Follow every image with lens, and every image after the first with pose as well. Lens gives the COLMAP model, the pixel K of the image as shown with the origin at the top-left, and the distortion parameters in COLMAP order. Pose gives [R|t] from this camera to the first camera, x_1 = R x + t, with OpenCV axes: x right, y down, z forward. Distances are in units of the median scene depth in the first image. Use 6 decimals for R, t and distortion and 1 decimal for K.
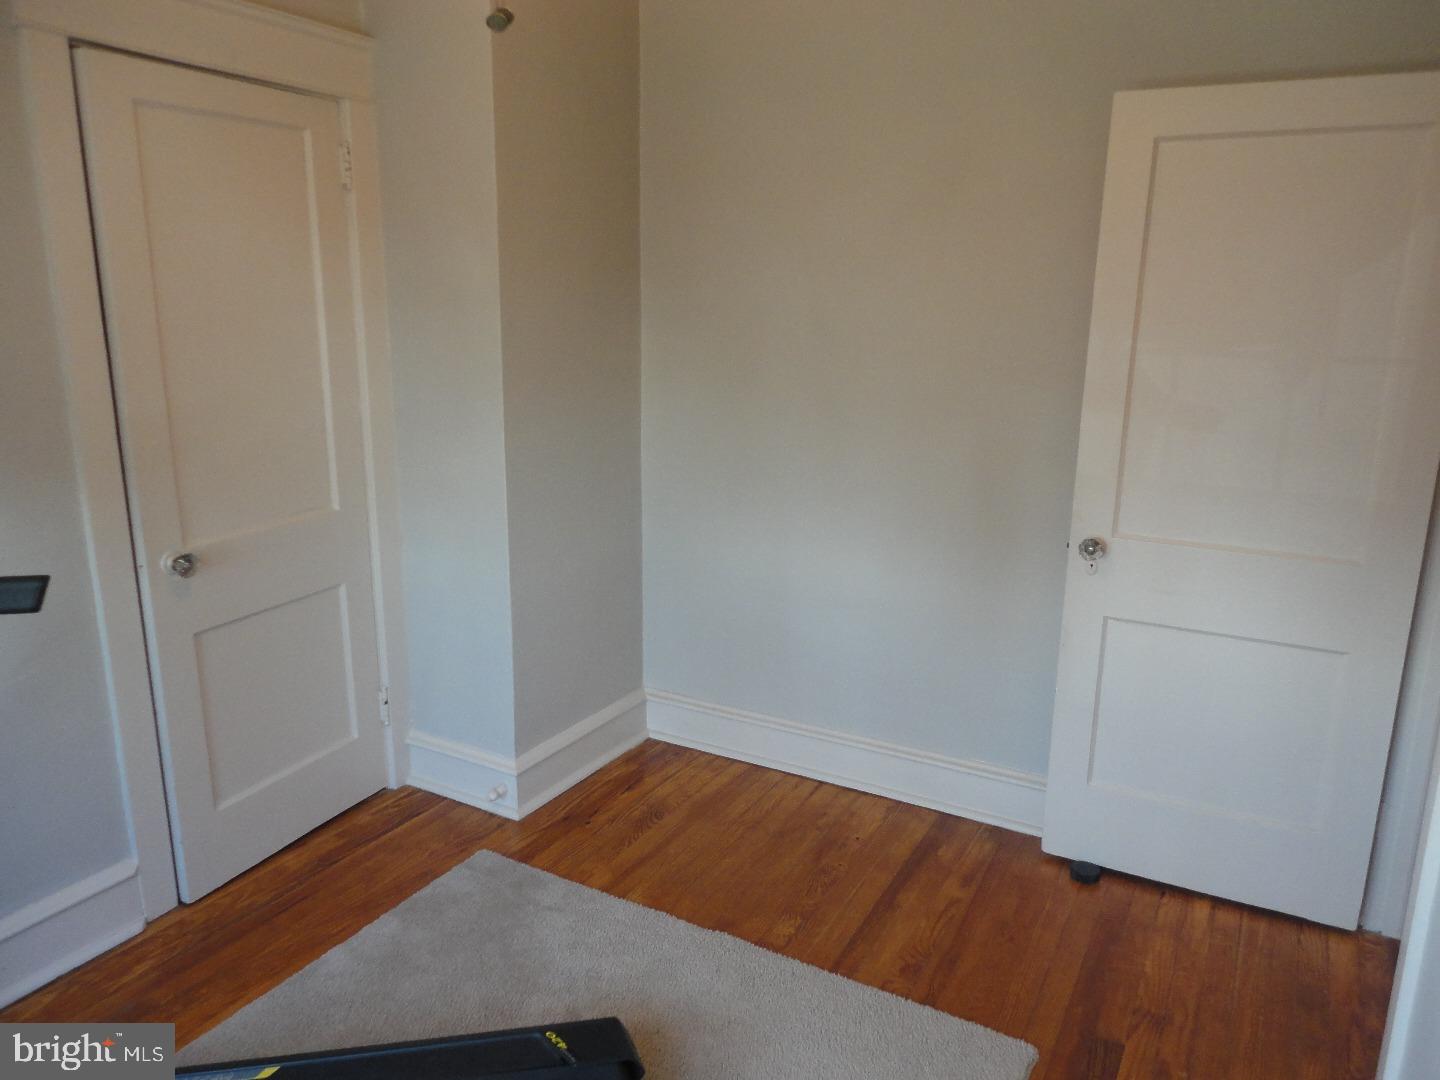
lens RADIAL K [[1052.5, 0, 719.6], [0, 1052.5, 541.5], [0, 0, 1]] dist [-0.008248, 0.010815]
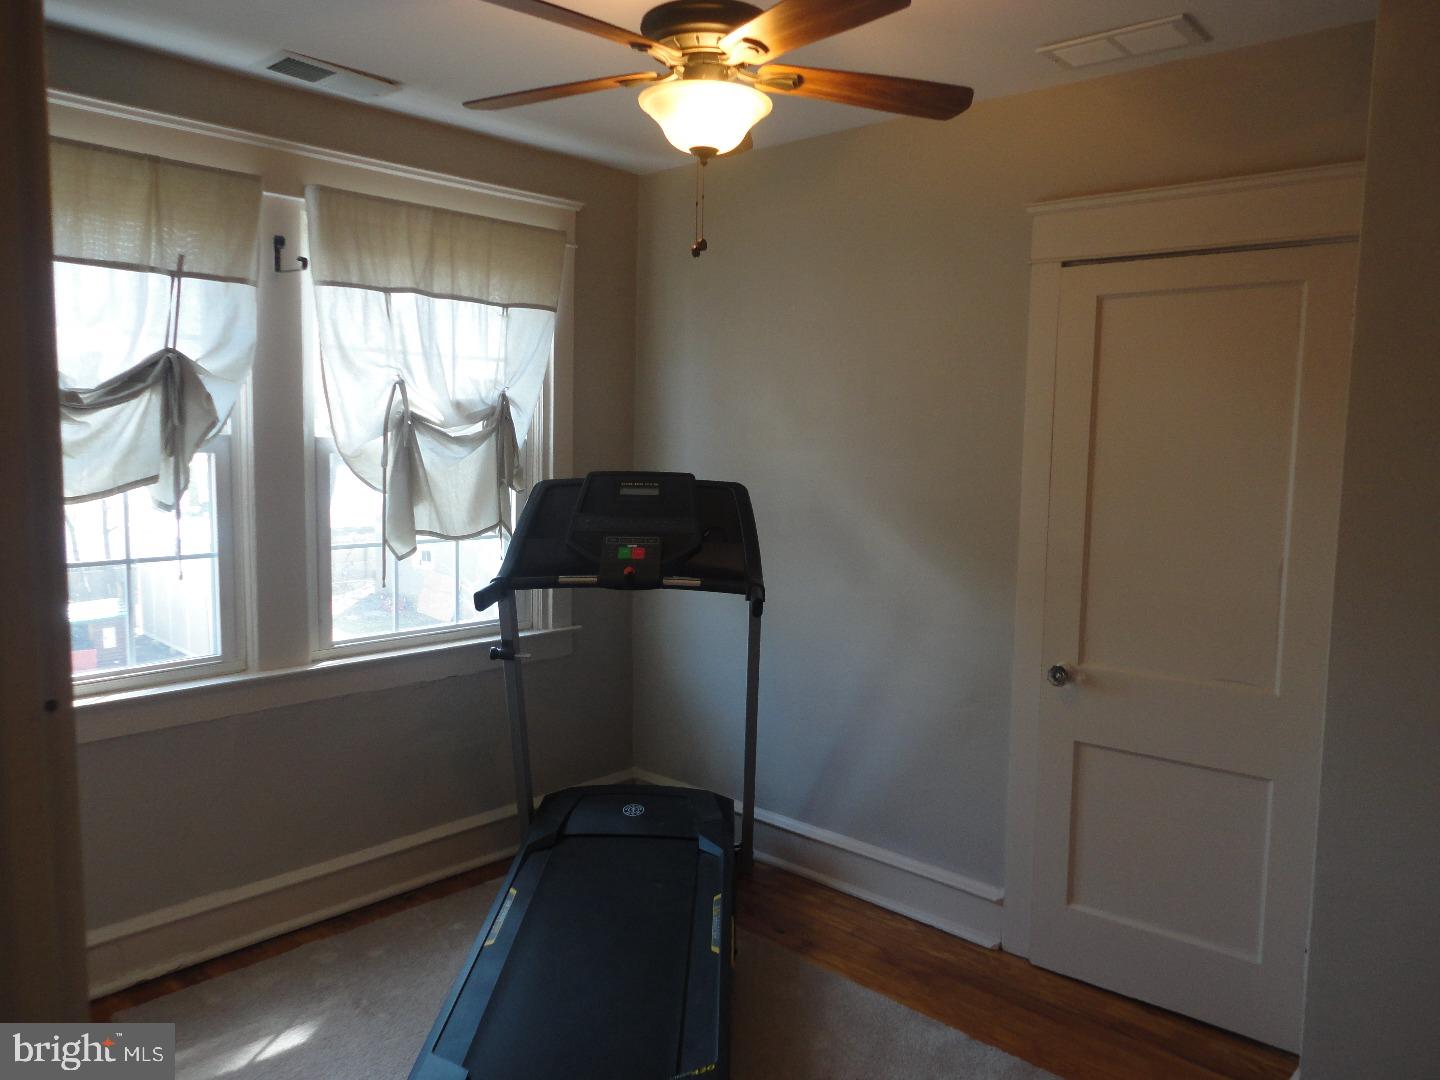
lens RADIAL K [[1052.5, 0, 721.1], [0, 1052.5, 537.1], [0, 0, 1]] dist [-0.008248, 0.010815]
pose [[-0.256356, 0.090110, -0.962373, 0.650450], [-0.245126, 0.957036, 0.154907, -0.198436], [0.934984, 0.275614, -0.223254, 0.806755]]
